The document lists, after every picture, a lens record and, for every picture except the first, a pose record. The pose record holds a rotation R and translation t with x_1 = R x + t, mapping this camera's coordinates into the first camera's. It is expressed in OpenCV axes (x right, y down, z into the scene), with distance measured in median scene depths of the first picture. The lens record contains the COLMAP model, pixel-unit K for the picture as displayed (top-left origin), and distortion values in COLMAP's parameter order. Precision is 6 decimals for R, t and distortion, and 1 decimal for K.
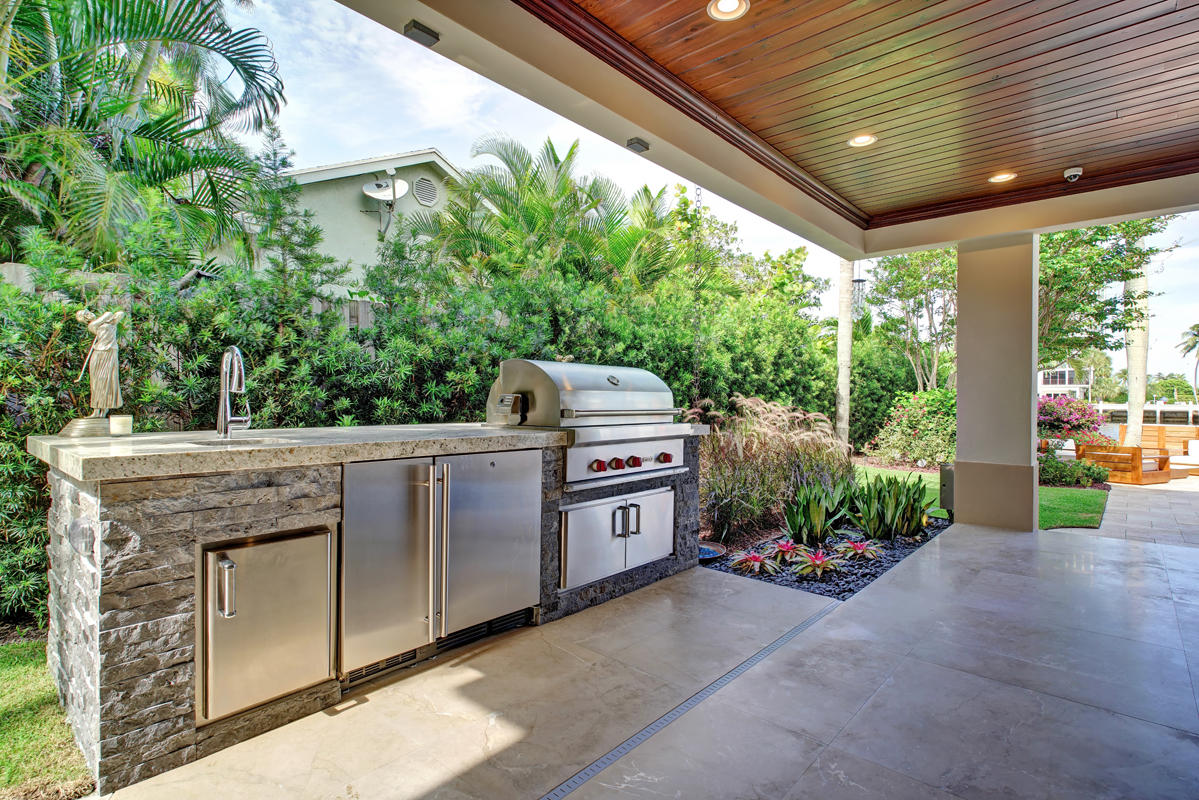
lens RADIAL K [[589.9, 0, 594.0], [0, 589.9, 403.2], [0, 0, 1]] dist [-0.000379, 0.001519]
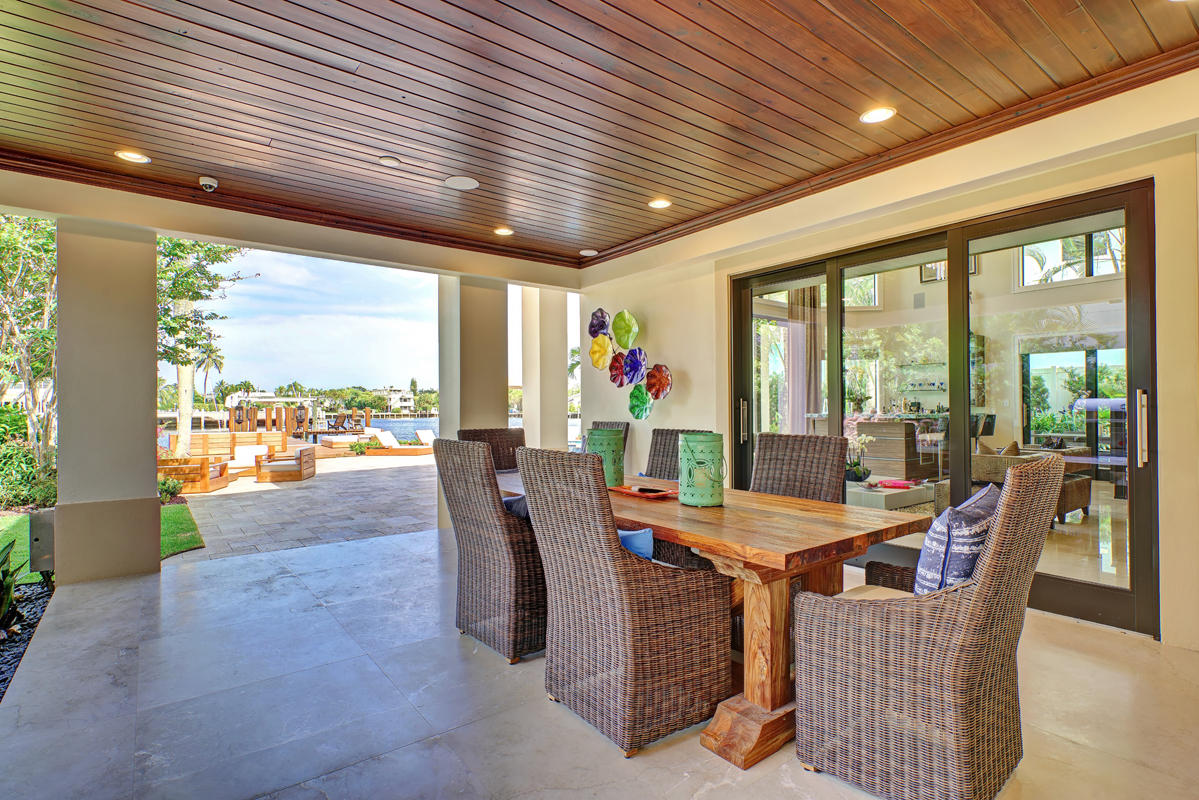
lens RADIAL K [[589.9, 0, 598.3], [0, 589.9, 405.0], [0, 0, 1]] dist [-0.000379, 0.001519]
pose [[0.180874, -0.002287, 0.983504, -0.003013], [0.011746, 0.999931, 0.000165, -0.012140], [-0.983436, 0.011522, 0.180889, 0.100171]]
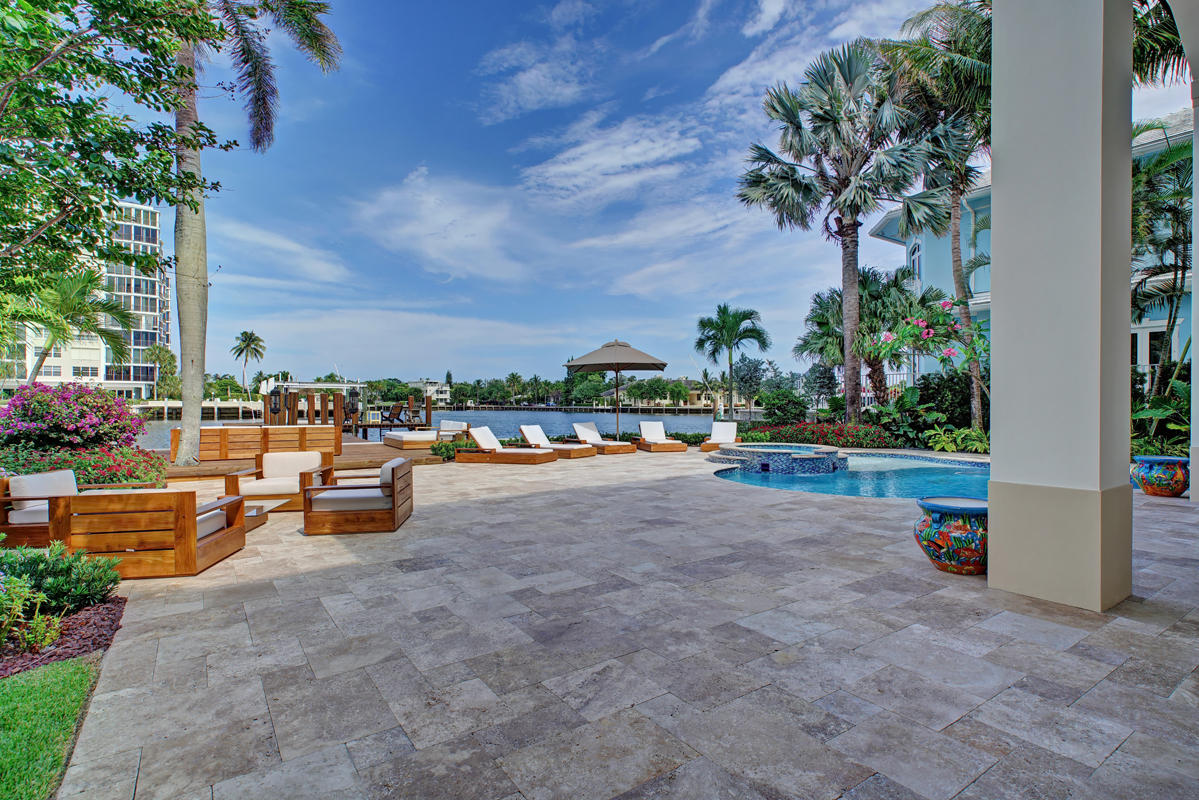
lens RADIAL K [[589.9, 0, 598.6], [0, 589.9, 405.3], [0, 0, 1]] dist [-0.000379, 0.001519]
pose [[0.229099, -0.010184, 0.973350, 0.541666], [0.002798, 0.999948, 0.009804, 0.005772], [-0.973399, 0.000477, 0.229115, 0.576675]]
